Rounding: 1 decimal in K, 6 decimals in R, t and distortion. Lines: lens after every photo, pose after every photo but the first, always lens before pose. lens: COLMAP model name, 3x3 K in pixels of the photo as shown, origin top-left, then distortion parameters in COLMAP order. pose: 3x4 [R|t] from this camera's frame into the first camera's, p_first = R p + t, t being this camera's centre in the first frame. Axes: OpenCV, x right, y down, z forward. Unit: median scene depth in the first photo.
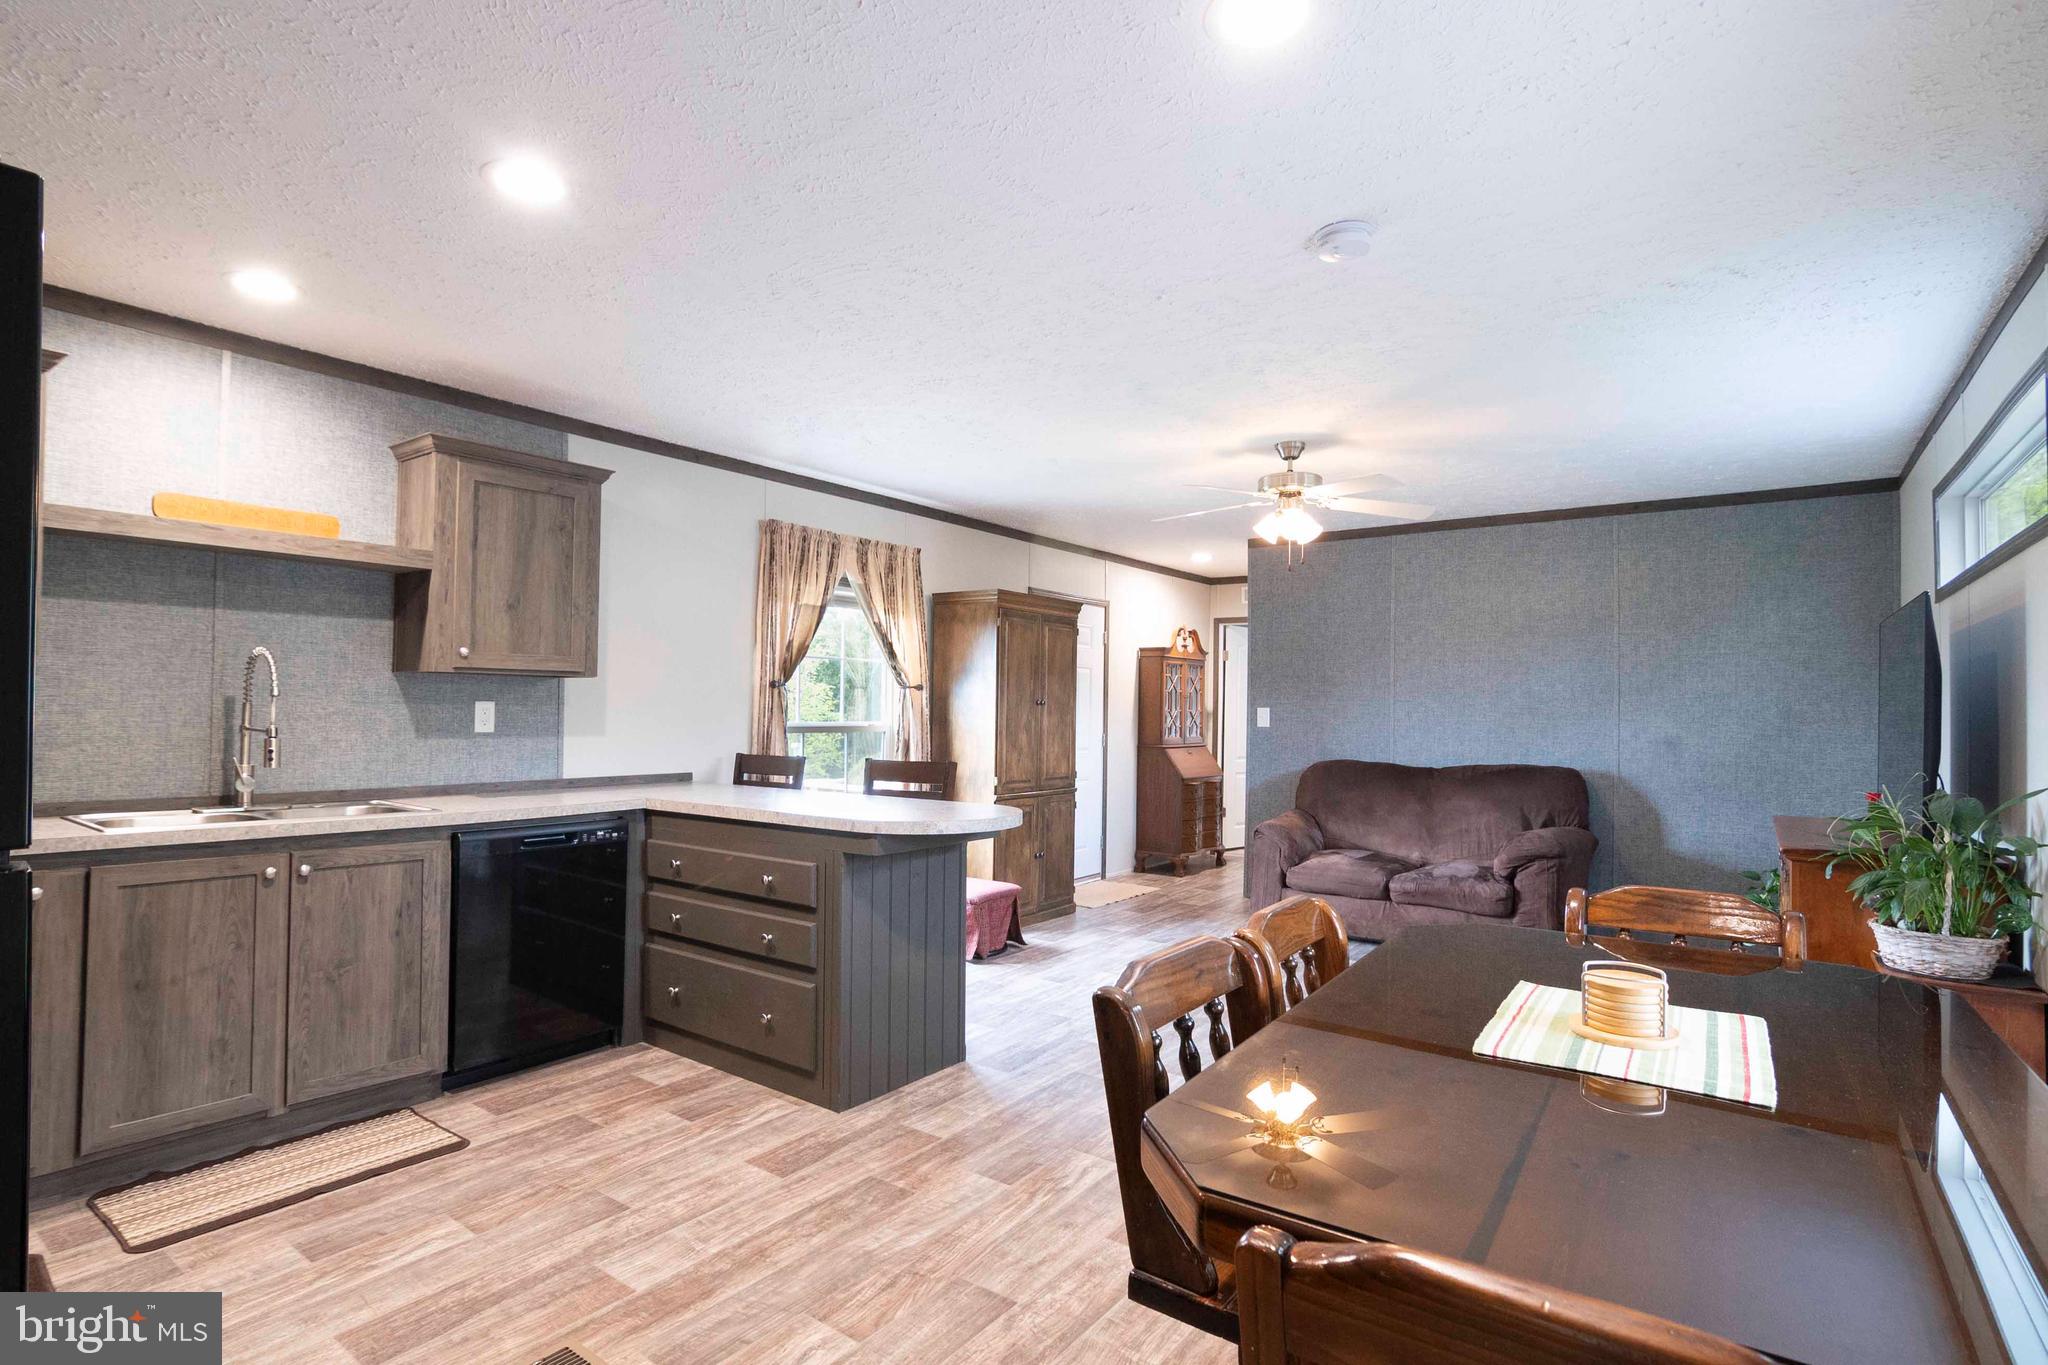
lens RADIAL K [[1007.9, 0, 1011.7], [0, 1007.9, 690.9], [0, 0, 1]] dist [-0.031242, 0.009545]
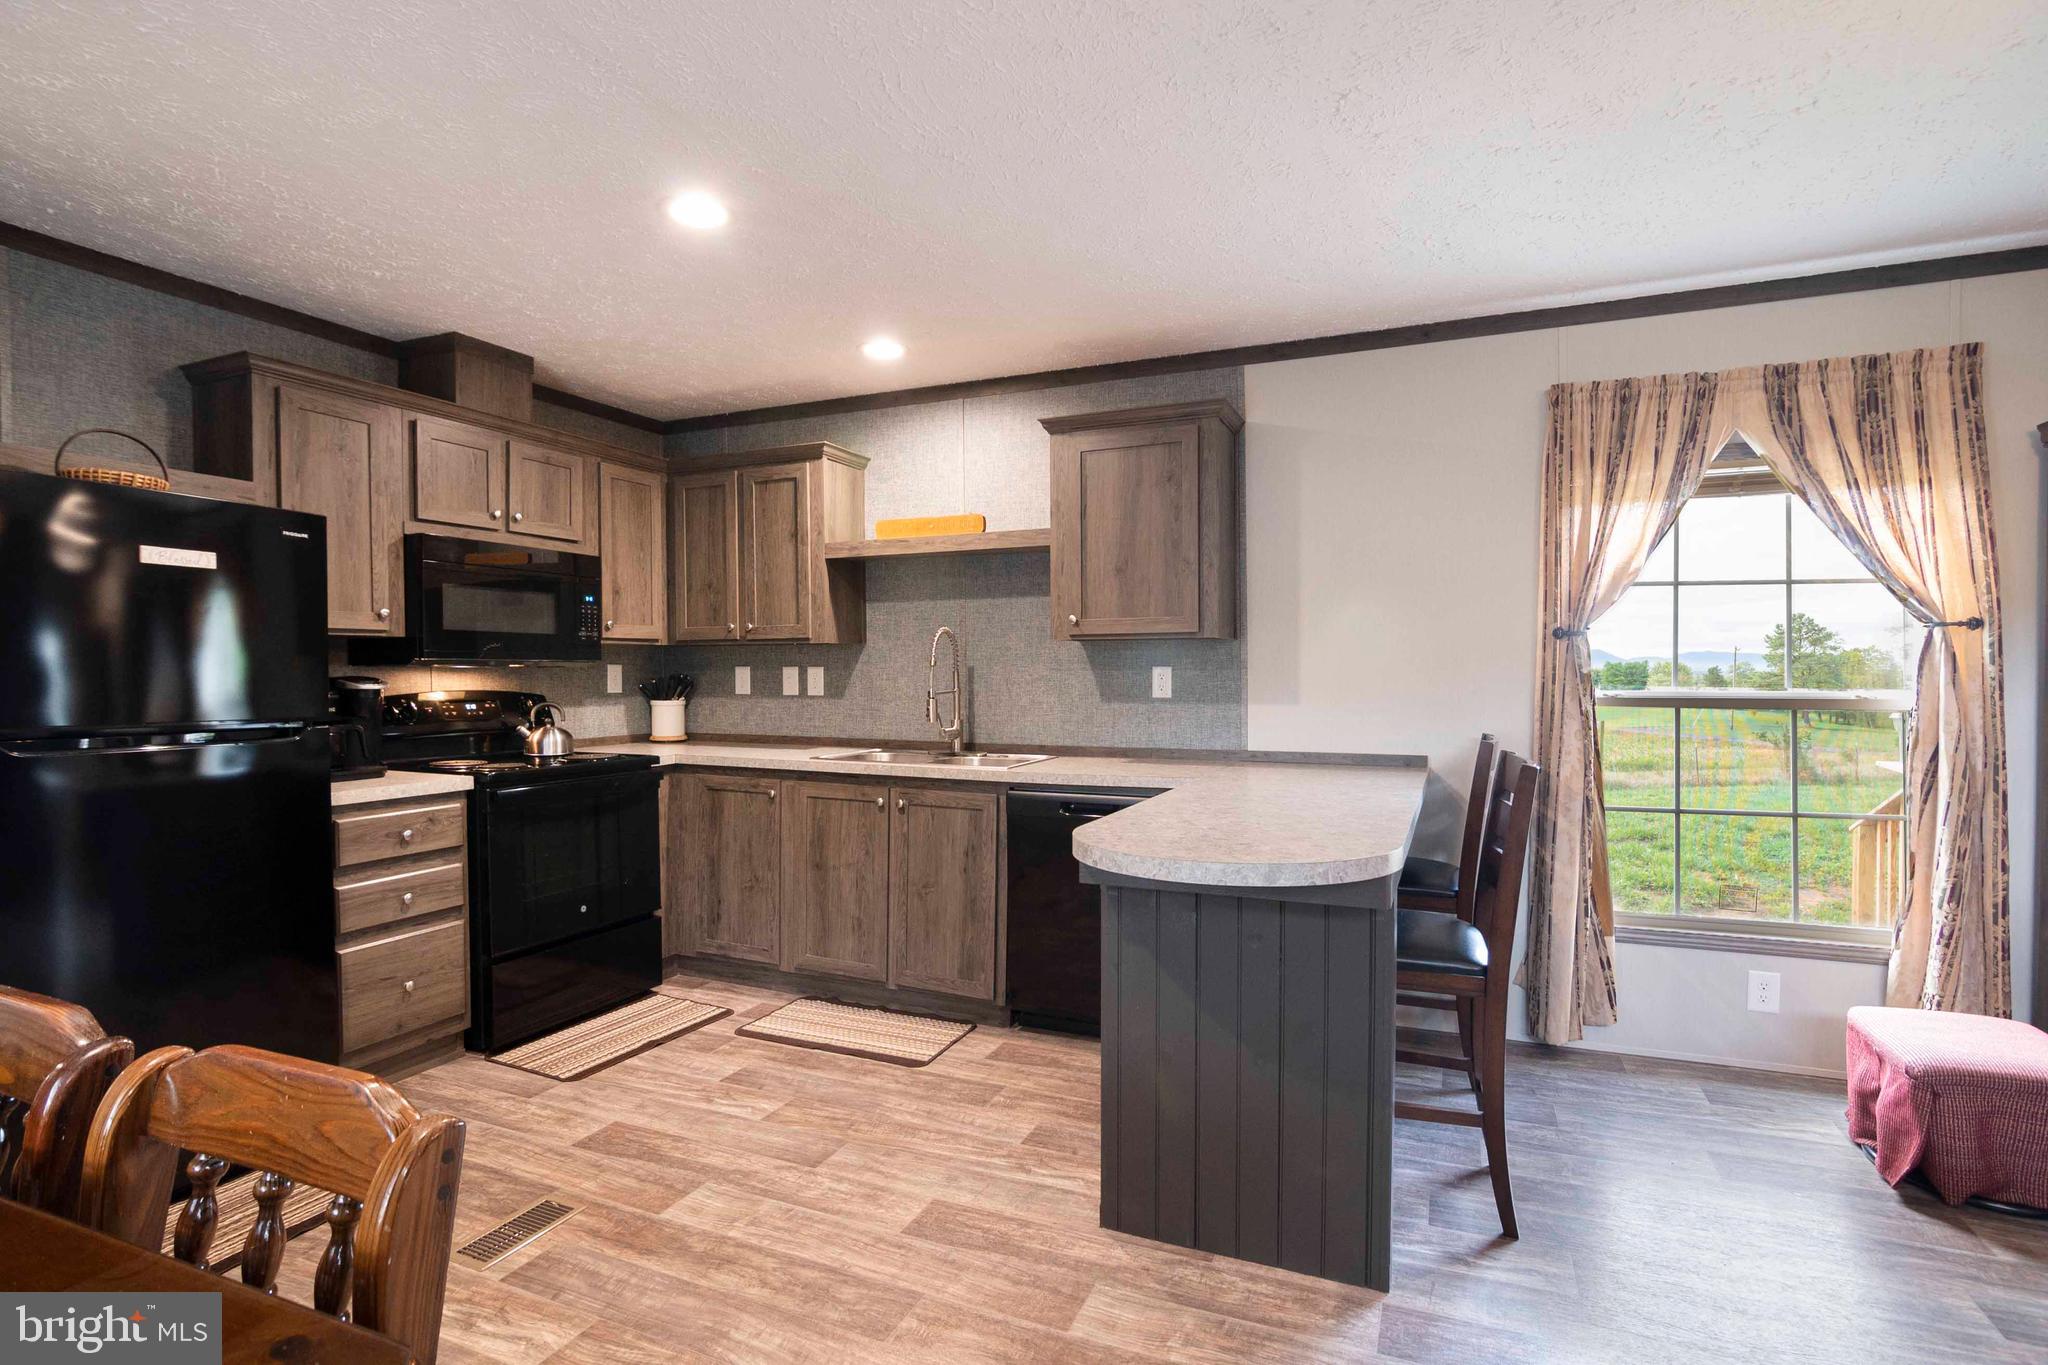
lens RADIAL K [[1007.9, 0, 1011.7], [0, 1007.9, 690.9], [0, 0, 1]] dist [-0.031242, 0.009545]
pose [[0.220419, 0.008705, -0.975366, 0.472628], [0.024658, 0.999591, 0.014493, 0.018603], [0.975094, -0.027245, 0.220114, 0.719171]]
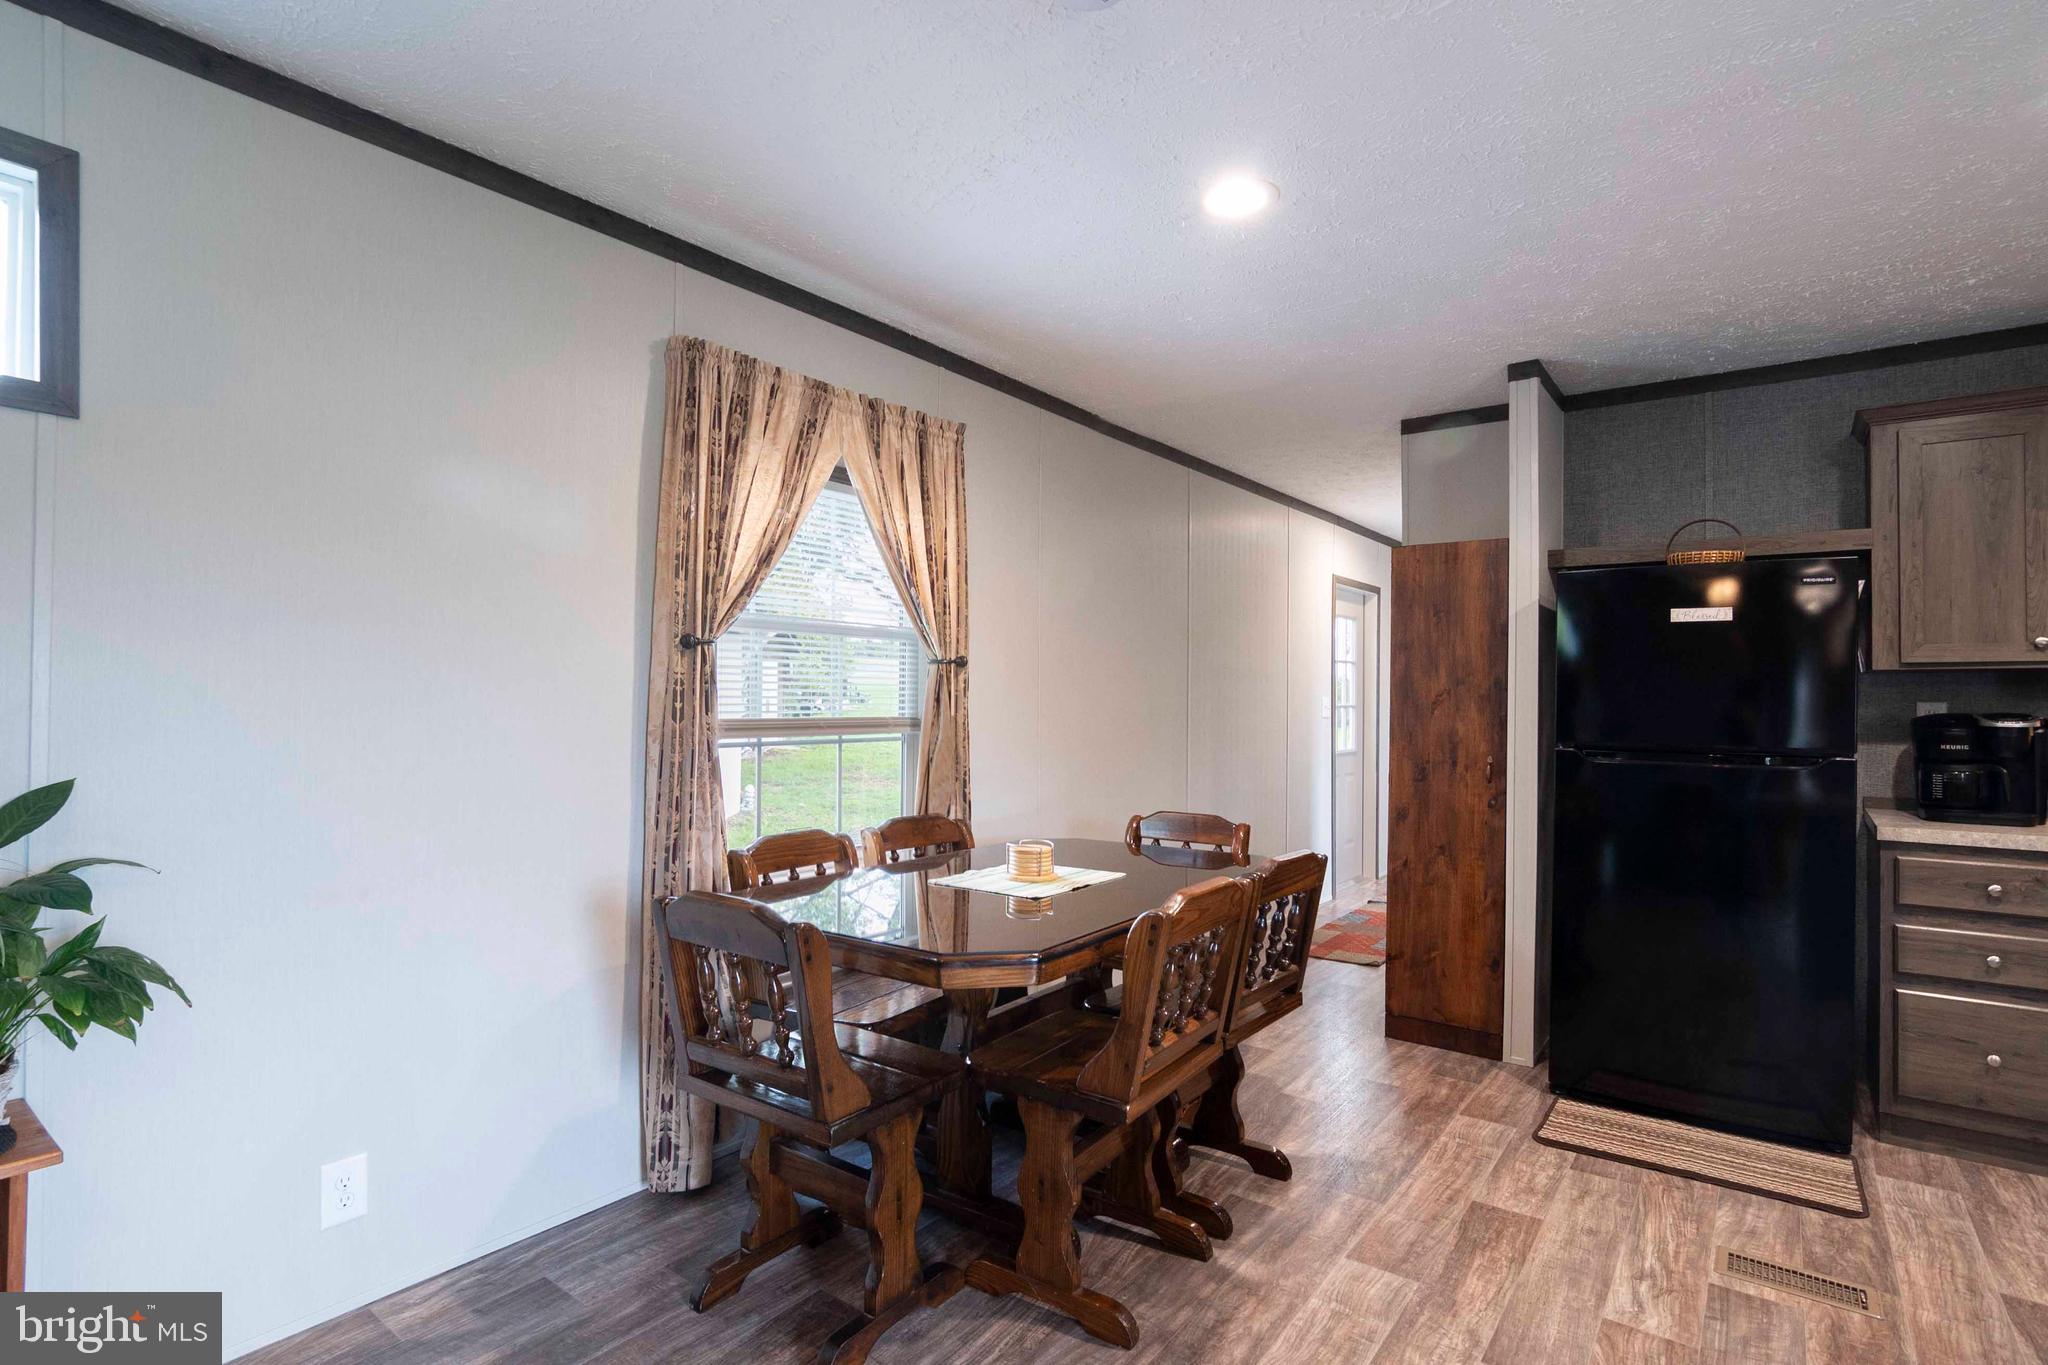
lens RADIAL K [[1007.9, 0, 1011.7], [0, 1007.9, 690.9], [0, 0, 1]] dist [-0.031242, 0.009545]
pose [[-0.999657, -0.020190, 0.016680, 0.263687], [-0.020683, 0.999338, -0.029923, 0.027355], [-0.016065, -0.030257, -0.999413, 1.185918]]
